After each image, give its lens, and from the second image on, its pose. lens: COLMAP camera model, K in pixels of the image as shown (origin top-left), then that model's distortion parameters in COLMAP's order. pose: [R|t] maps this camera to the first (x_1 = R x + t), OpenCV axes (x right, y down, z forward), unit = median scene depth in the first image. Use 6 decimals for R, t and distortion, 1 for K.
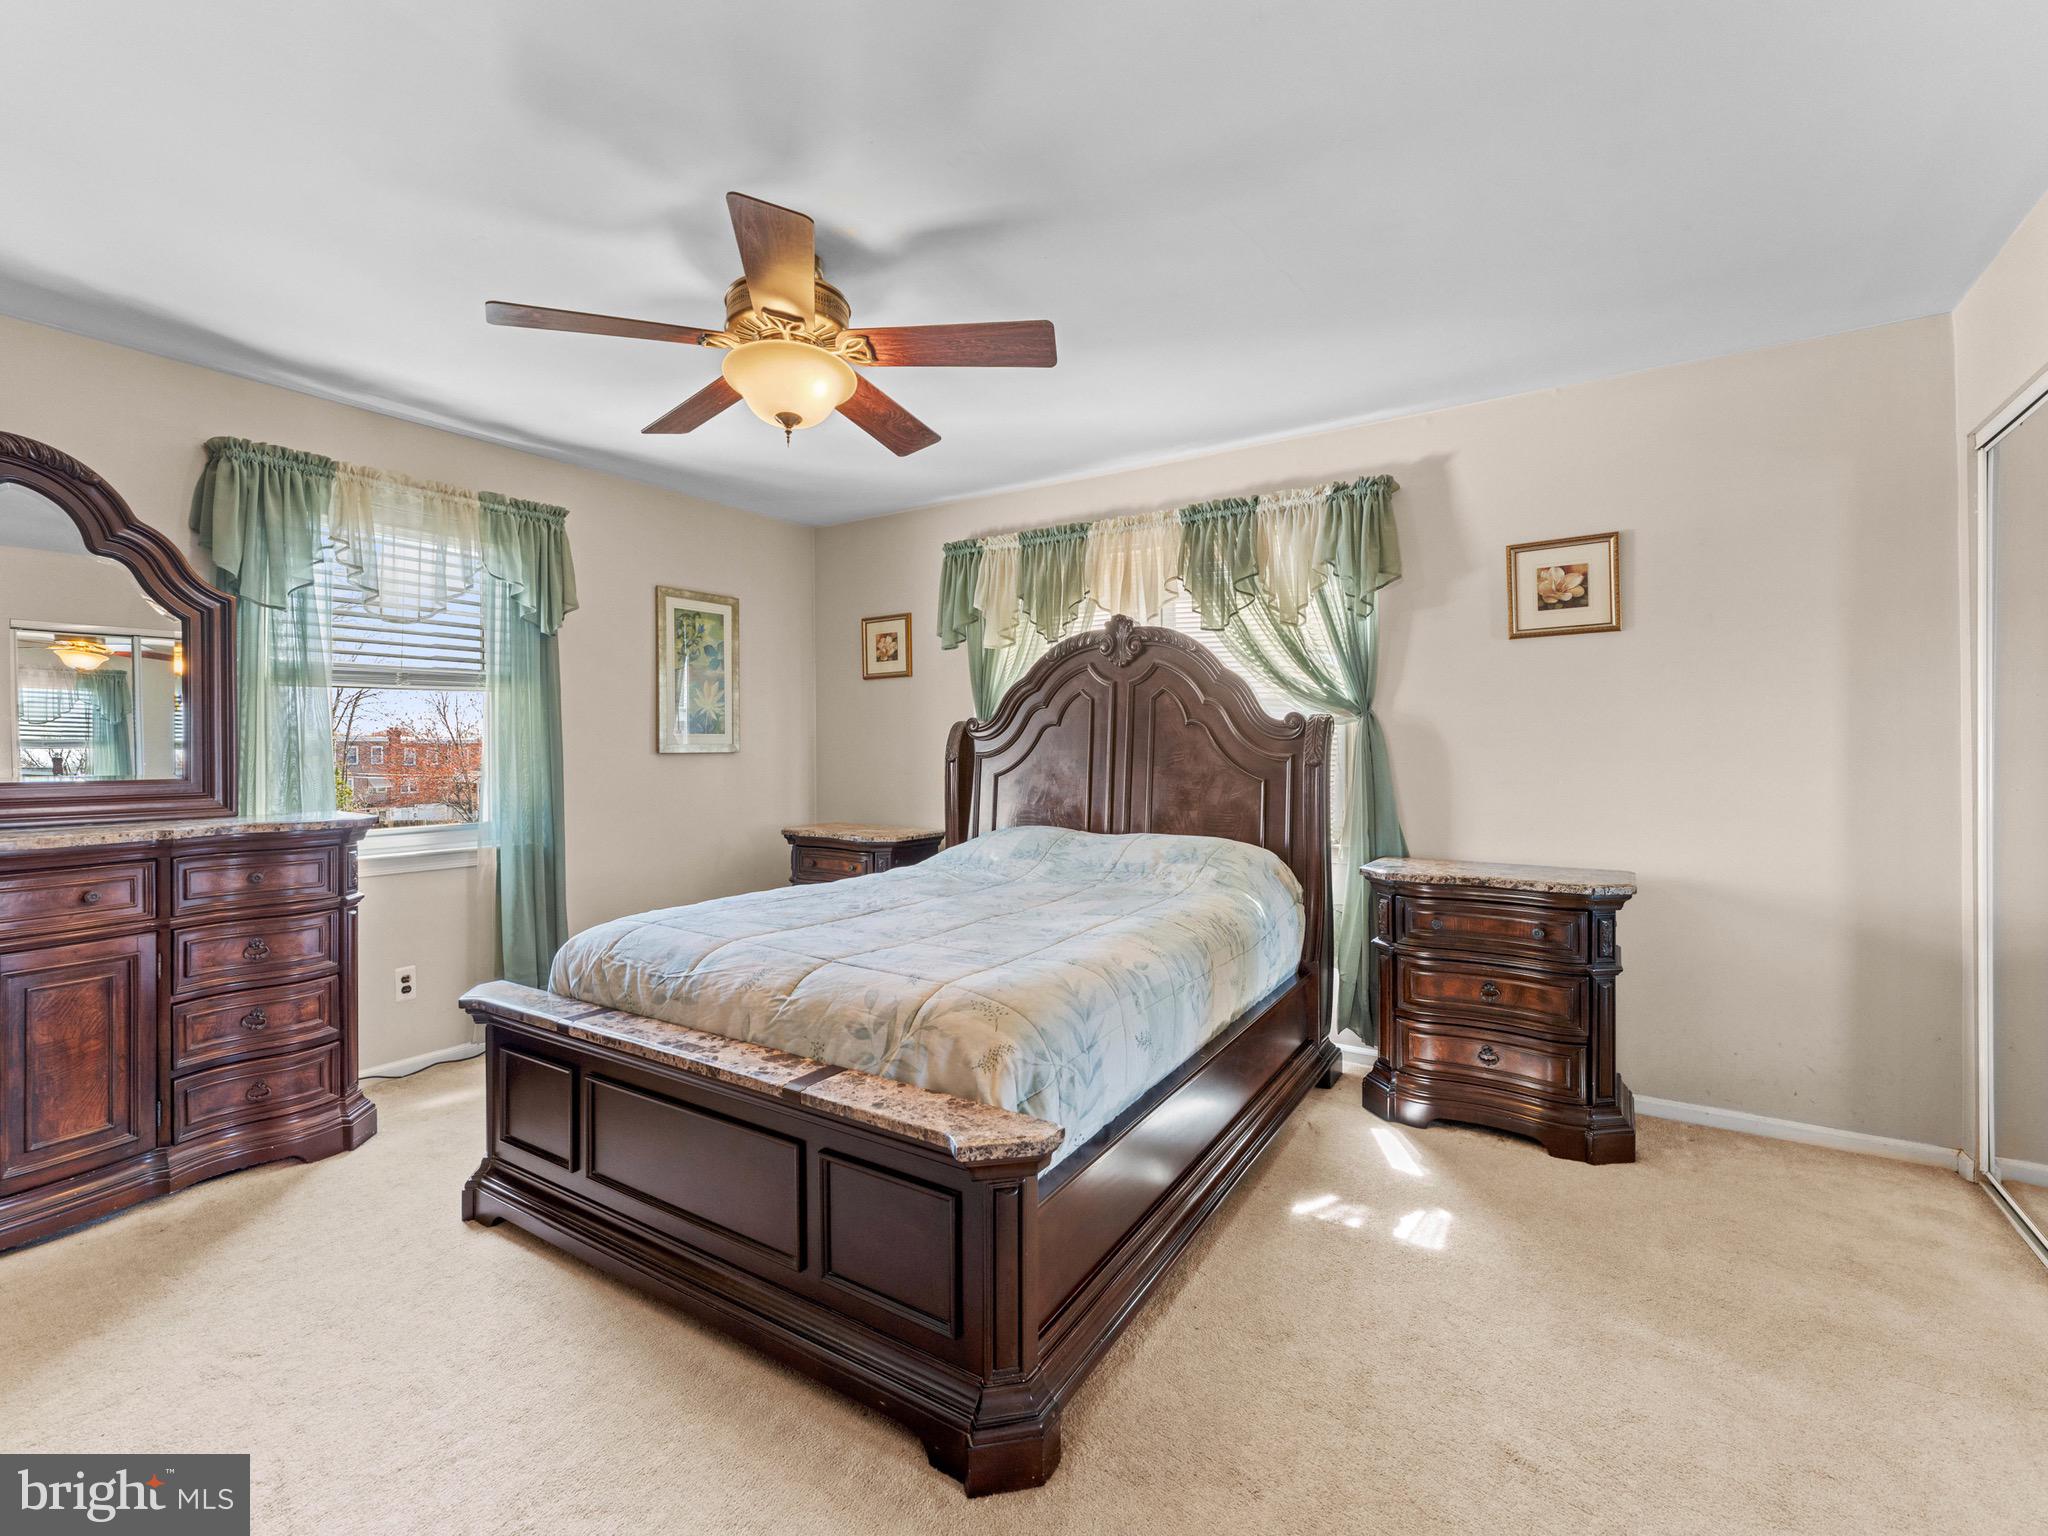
lens RADIAL K [[916.8, 0, 1008.3], [0, 916.8, 757.5], [0, 0, 1]] dist [-0.004031, 0.001122]
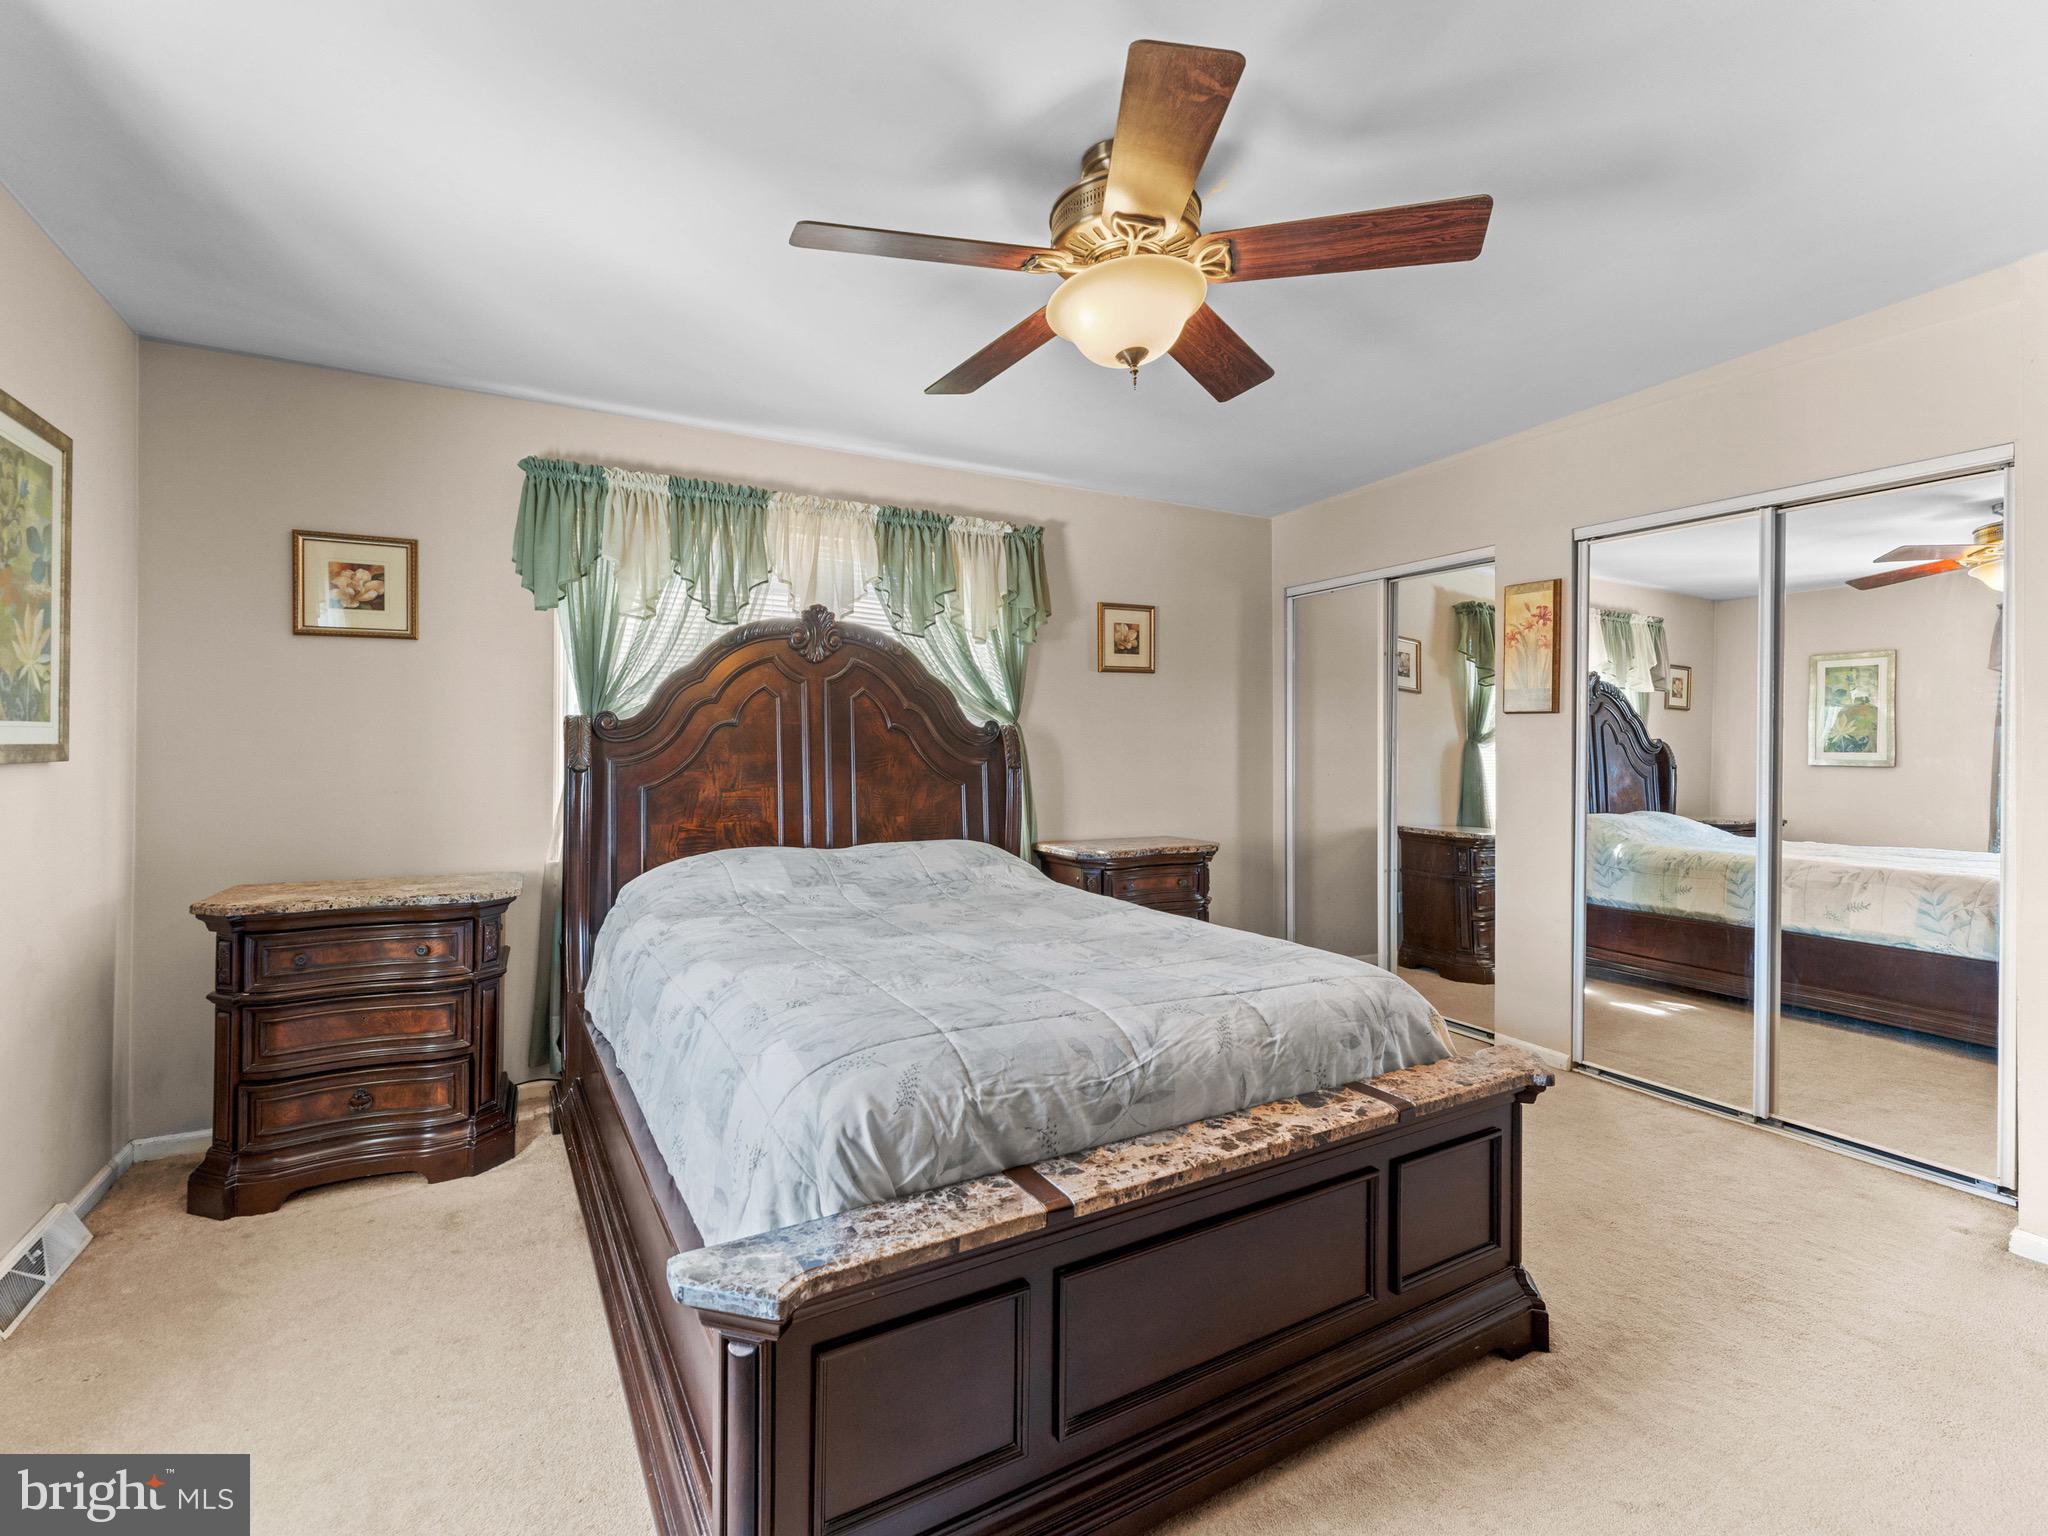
lens RADIAL K [[916.8, 0, 1006.9], [0, 916.8, 748.1], [0, 0, 1]] dist [-0.004031, 0.001122]
pose [[0.465903, 0.003680, 0.884828, -0.714906], [0.004268, 0.999970, -0.006406, -0.010033], [-0.884826, 0.006761, 0.465874, 0.504596]]
